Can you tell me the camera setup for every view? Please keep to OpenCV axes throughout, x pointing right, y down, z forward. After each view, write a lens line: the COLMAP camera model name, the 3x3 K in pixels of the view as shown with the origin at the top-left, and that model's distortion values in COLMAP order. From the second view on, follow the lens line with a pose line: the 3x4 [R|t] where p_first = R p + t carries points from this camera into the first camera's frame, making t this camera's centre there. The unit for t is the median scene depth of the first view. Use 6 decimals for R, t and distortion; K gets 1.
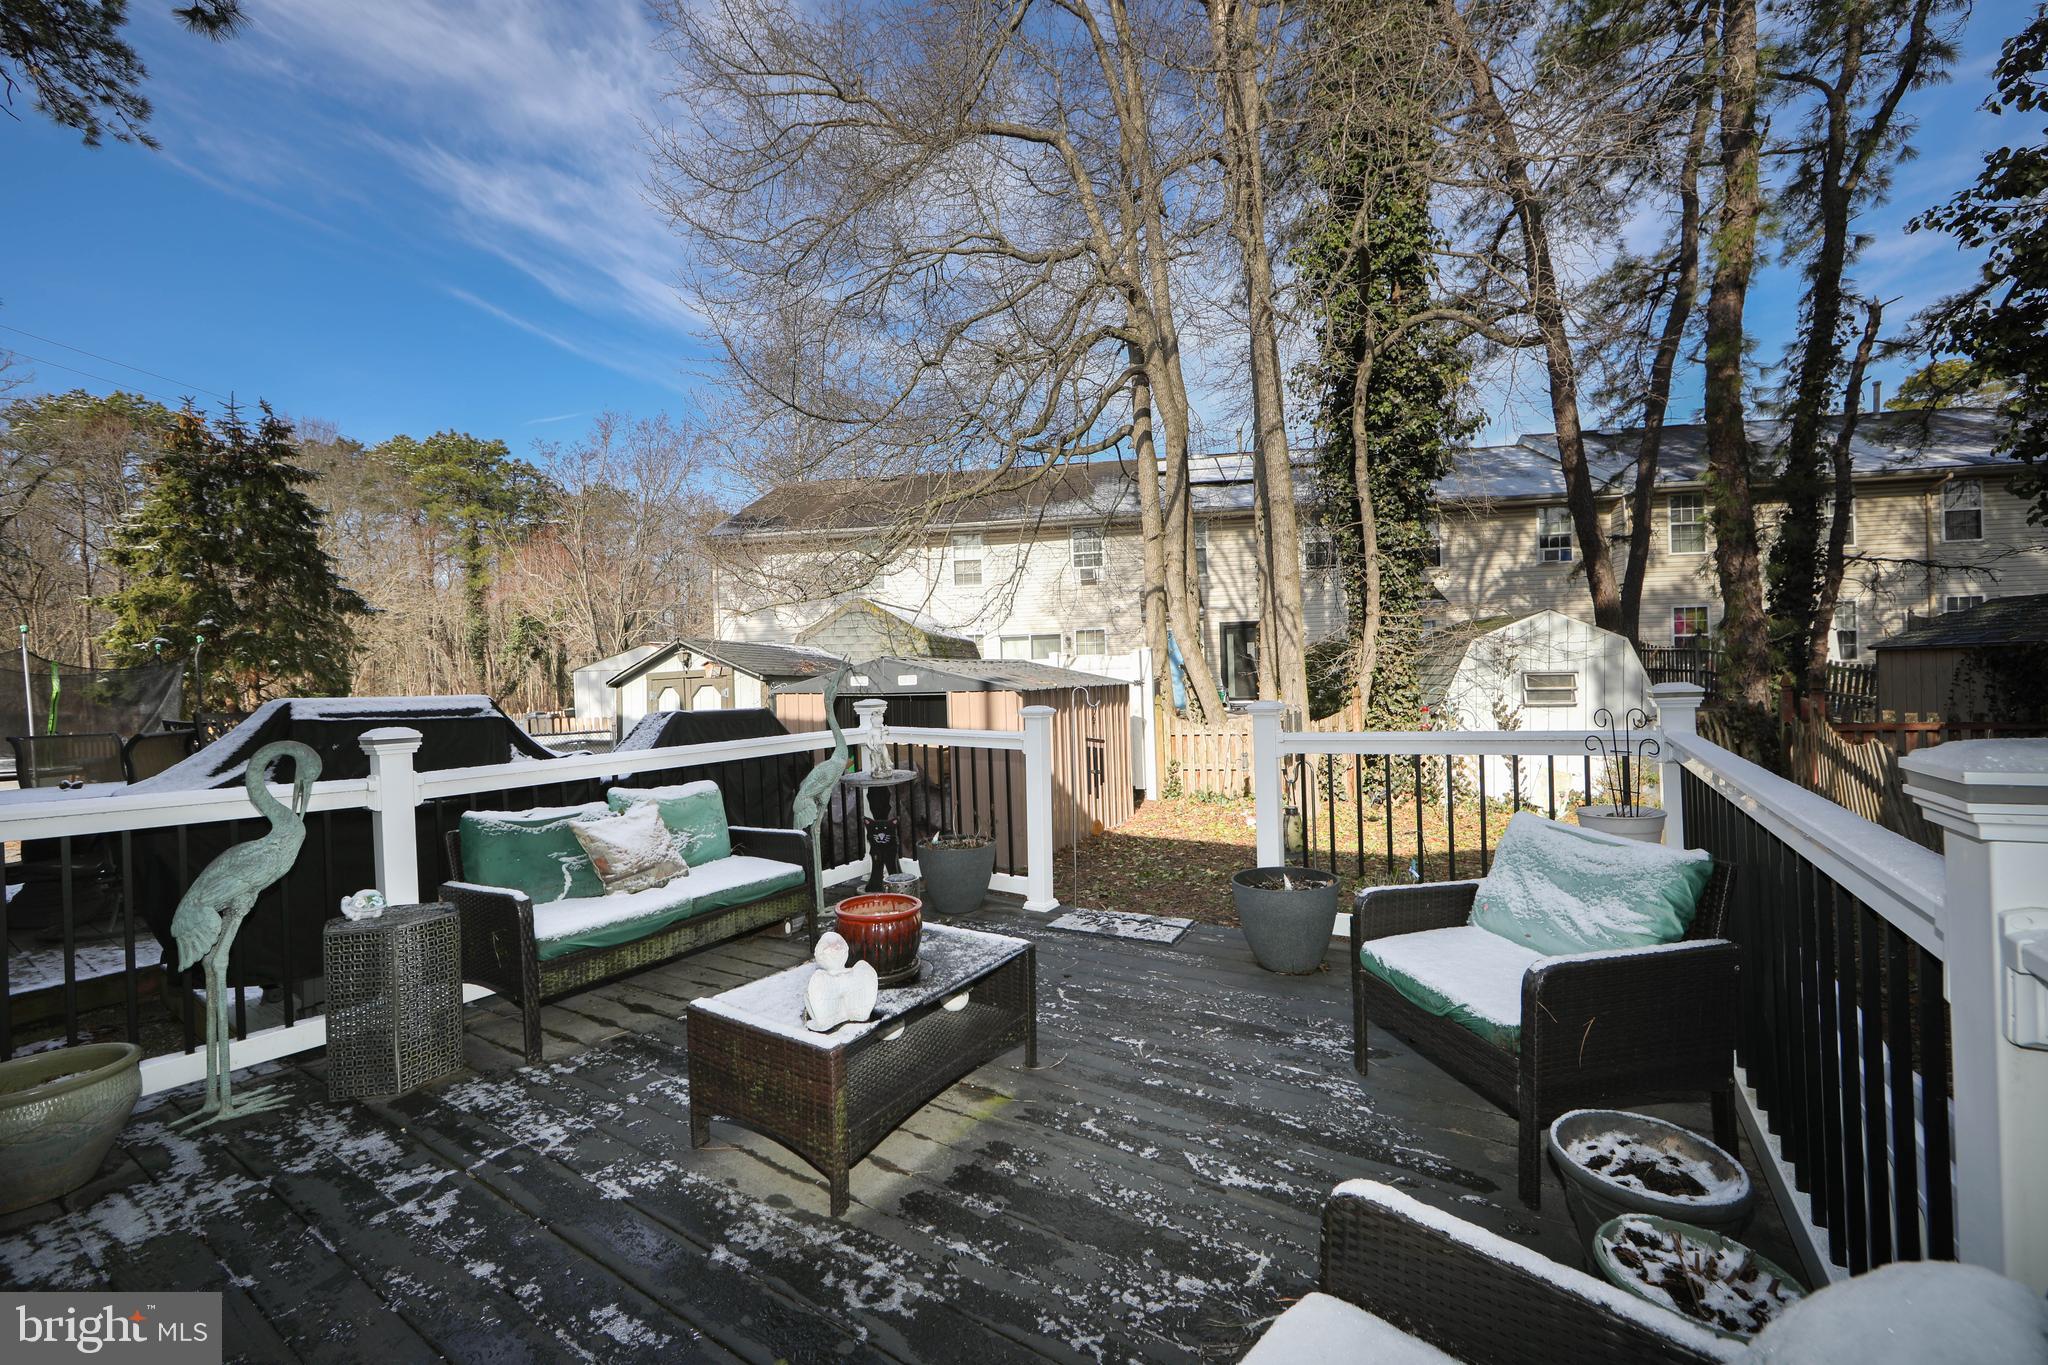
lens RADIAL K [[801.4, 0, 1025.4], [0, 801.4, 684.8], [0, 0, 1]] dist [-0.004180, 0.000030]
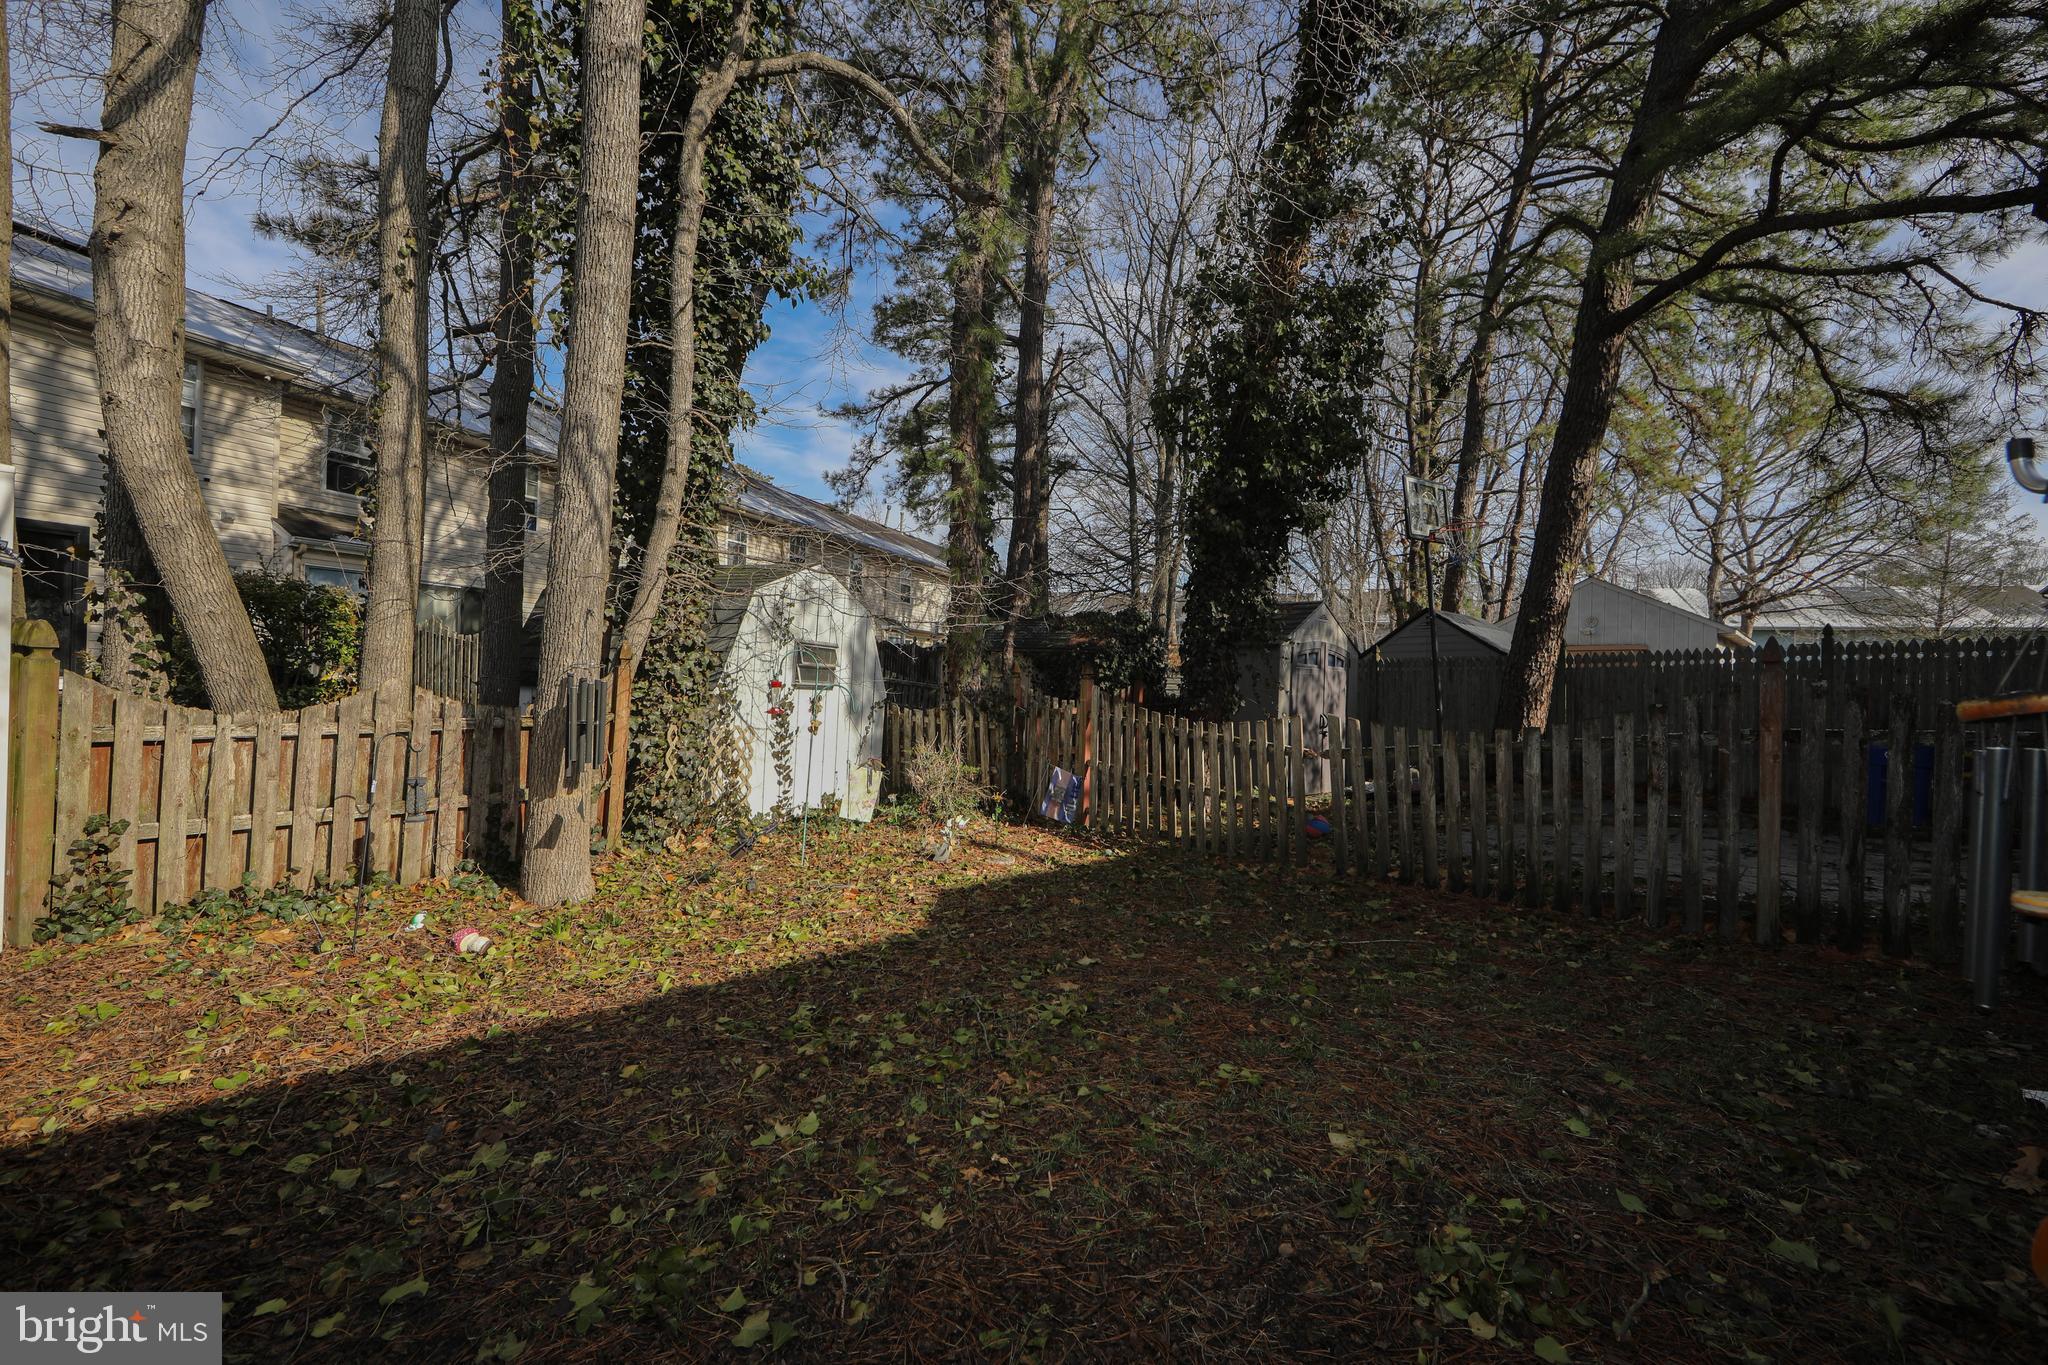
lens RADIAL K [[801.4, 0, 1025.4], [0, 801.4, 684.8], [0, 0, 1]] dist [-0.004180, 0.000030]
pose [[0.241747, 0.038431, 0.969578, -0.047428], [-0.032157, 0.998984, -0.031579, 0.036296], [-0.969806, -0.023544, 0.242737, 0.542239]]
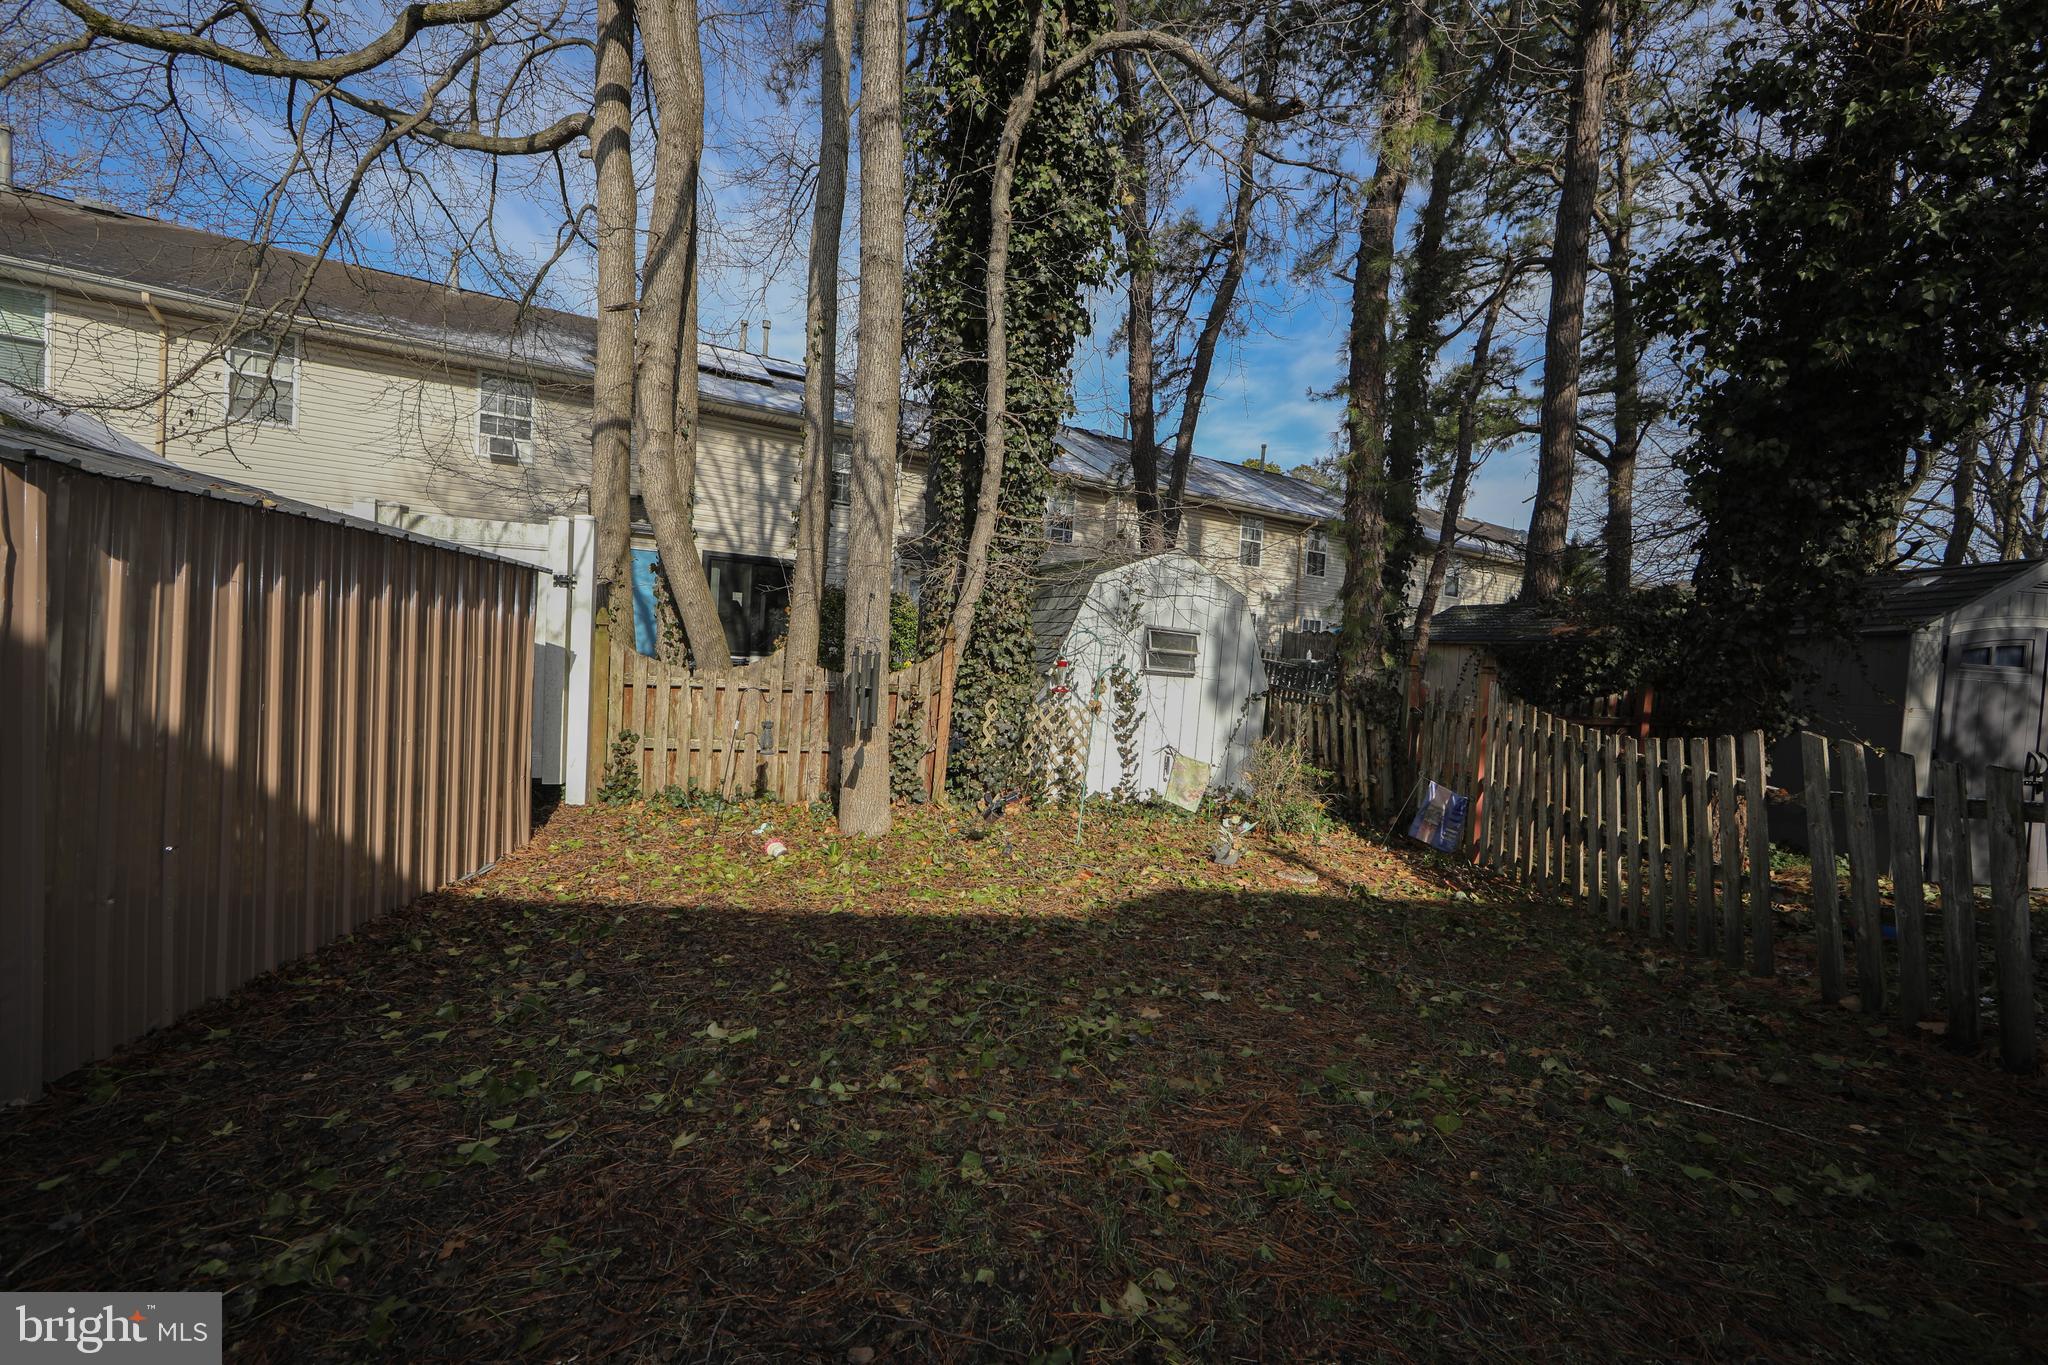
lens RADIAL K [[801.4, 0, 1025.4], [0, 801.4, 684.8], [0, 0, 1]] dist [-0.004180, 0.000030]
pose [[0.795579, 0.062135, 0.602656, 0.072111], [-0.082481, 0.996574, 0.006137, 0.037616], [-0.600210, -0.054590, 0.797978, 0.410293]]
